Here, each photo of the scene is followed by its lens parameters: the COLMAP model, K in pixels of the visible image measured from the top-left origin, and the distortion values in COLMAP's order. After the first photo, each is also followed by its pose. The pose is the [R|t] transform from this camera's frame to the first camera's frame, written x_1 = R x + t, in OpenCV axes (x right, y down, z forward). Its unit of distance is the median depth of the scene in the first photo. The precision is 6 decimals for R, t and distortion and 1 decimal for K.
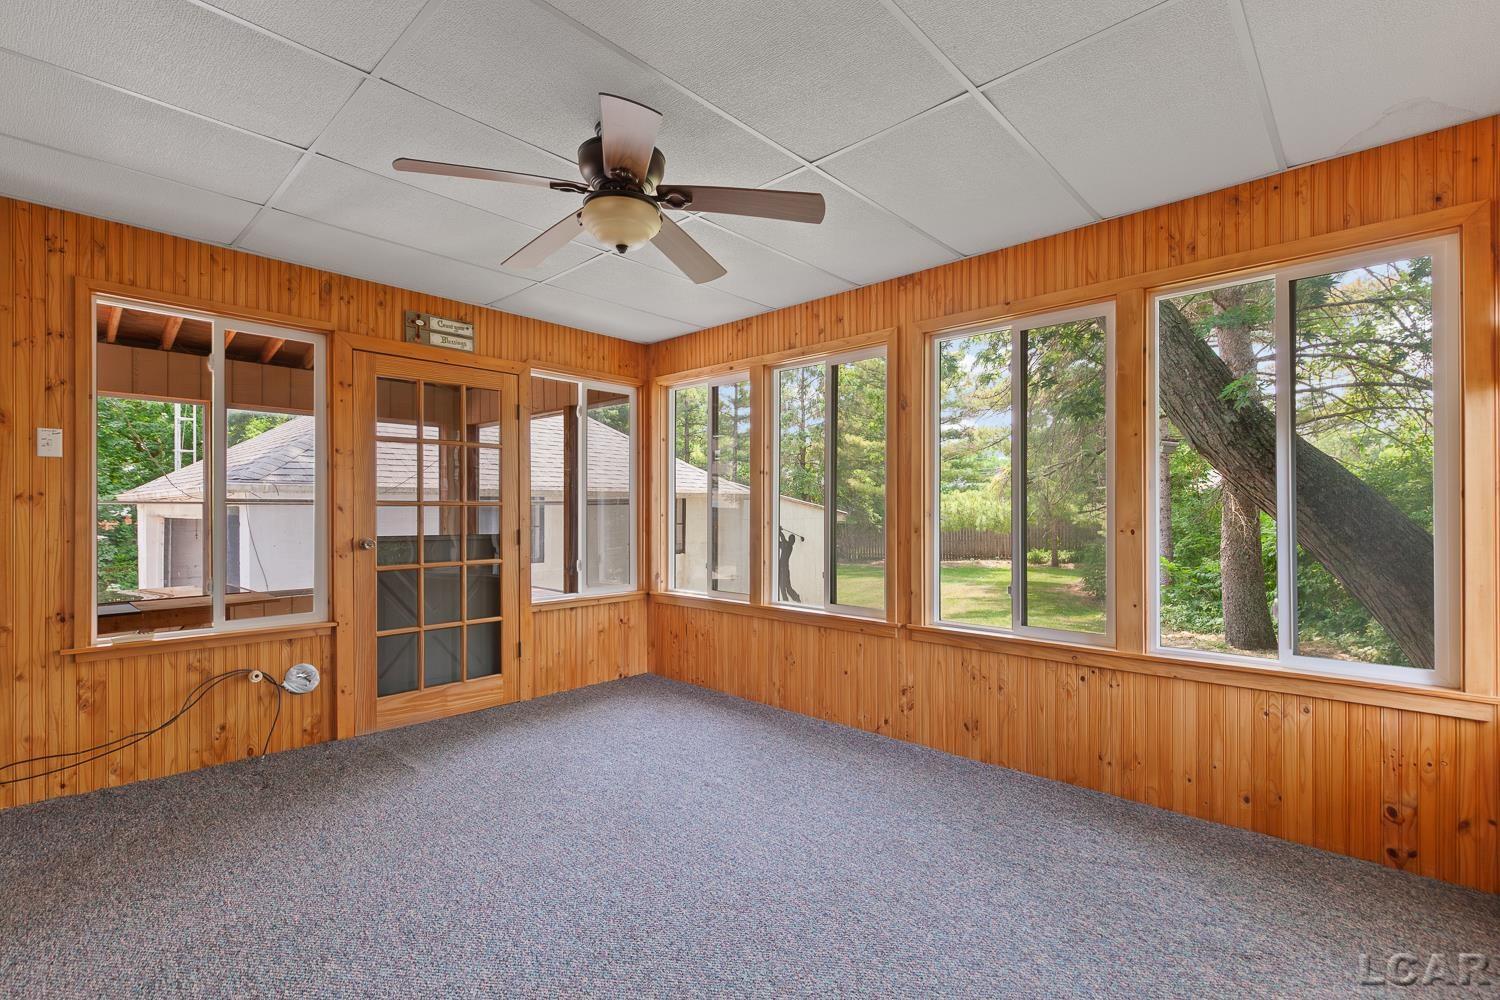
lens RADIAL K [[678.7, 0, 748.7], [0, 678.7, 504.0], [0, 0, 1]] dist [0.002851, -0.000002]
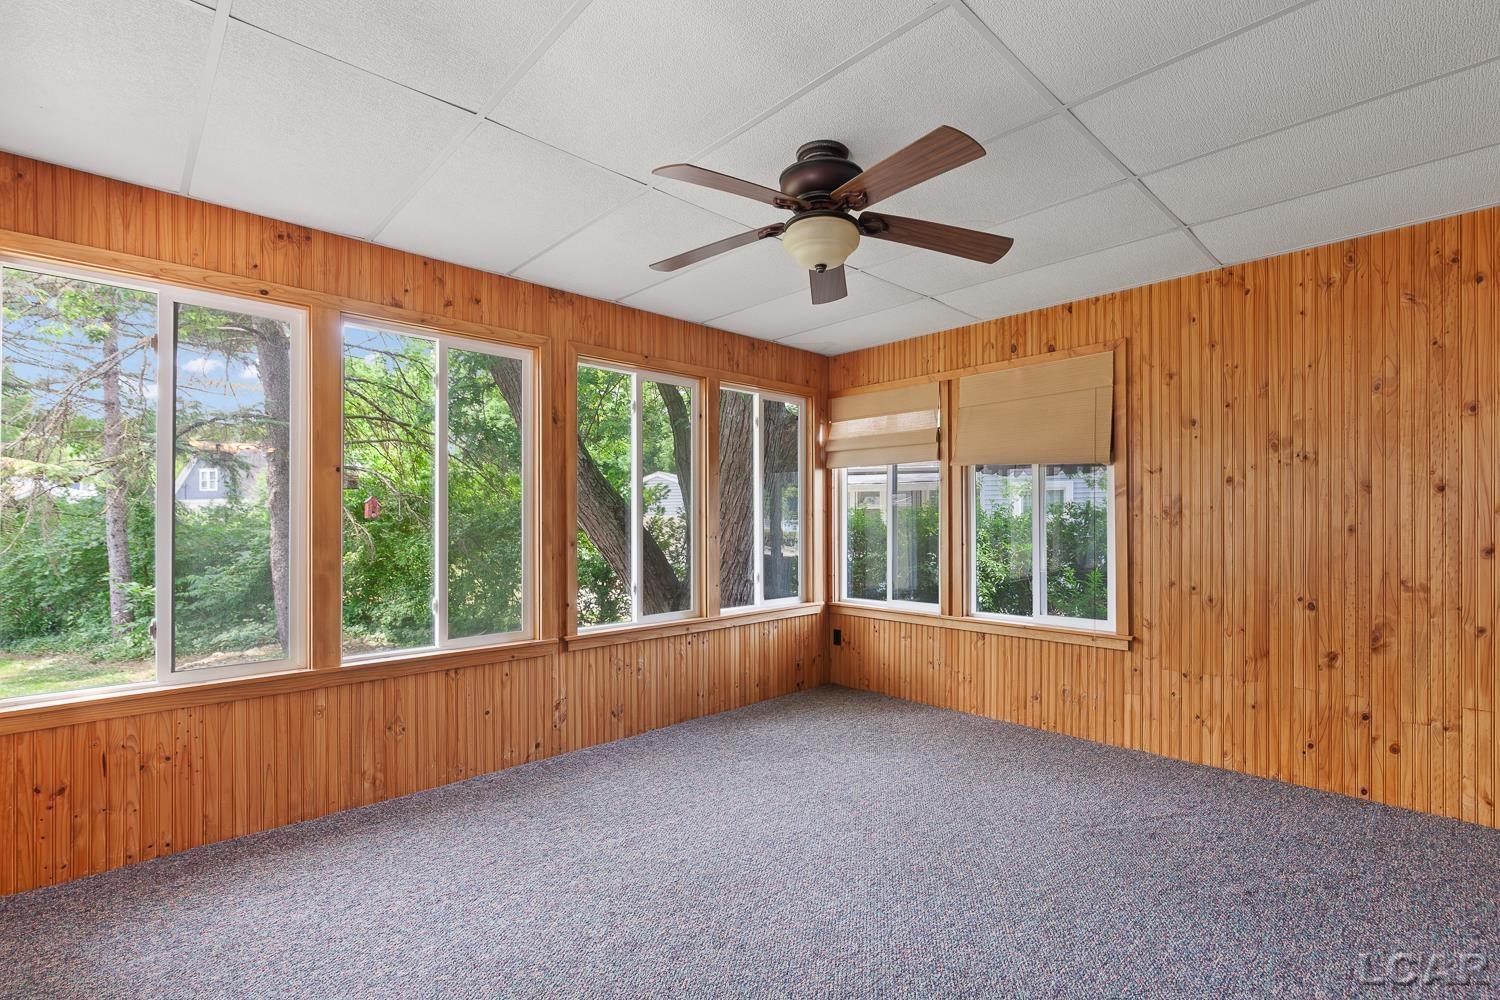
lens RADIAL K [[677.5, 0, 758.0], [0, 677.5, 519.1], [0, 0, 1]] dist [-0.002749, -0.000377]
pose [[0.056913, -0.001039, 0.998379, -0.717329], [-0.006485, 0.999978, 0.001411, -0.002738], [-0.998358, -0.006555, 0.056905, 0.620815]]
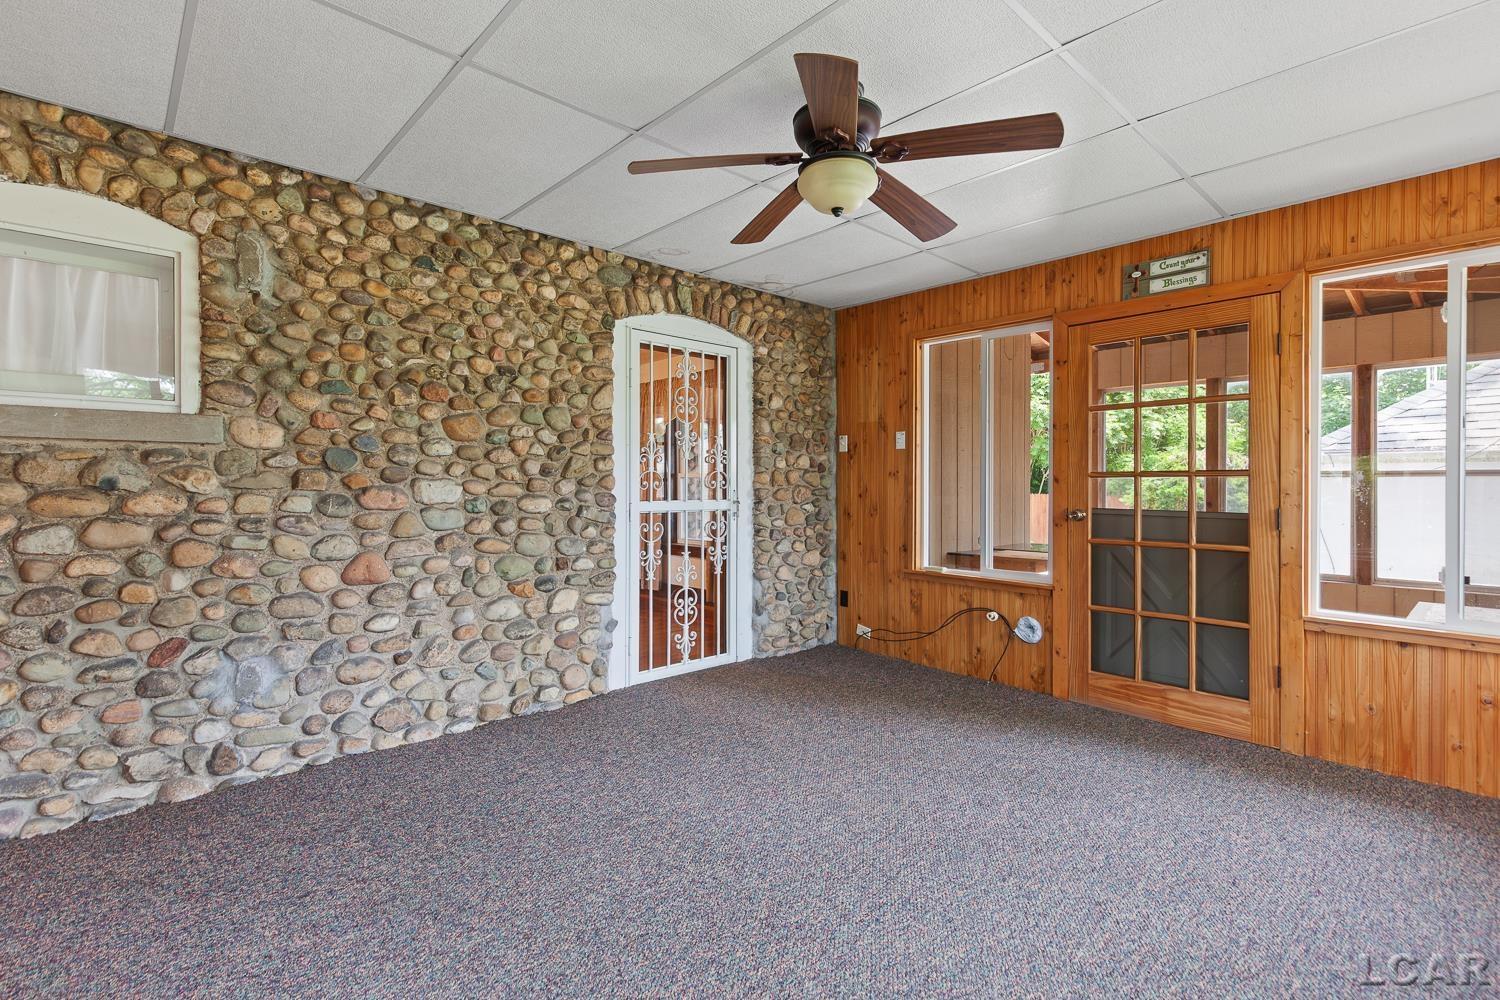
lens RADIAL K [[694.2, 0, 746.2], [0, 694.2, 487.1], [0, 0, 1]] dist [0.001662, 0.000251]
pose [[-0.072977, 0.006508, -0.997312, 0.491865], [0.006819, 0.999959, 0.006026, 0.007078], [0.997310, -0.006361, -0.073019, 0.564466]]
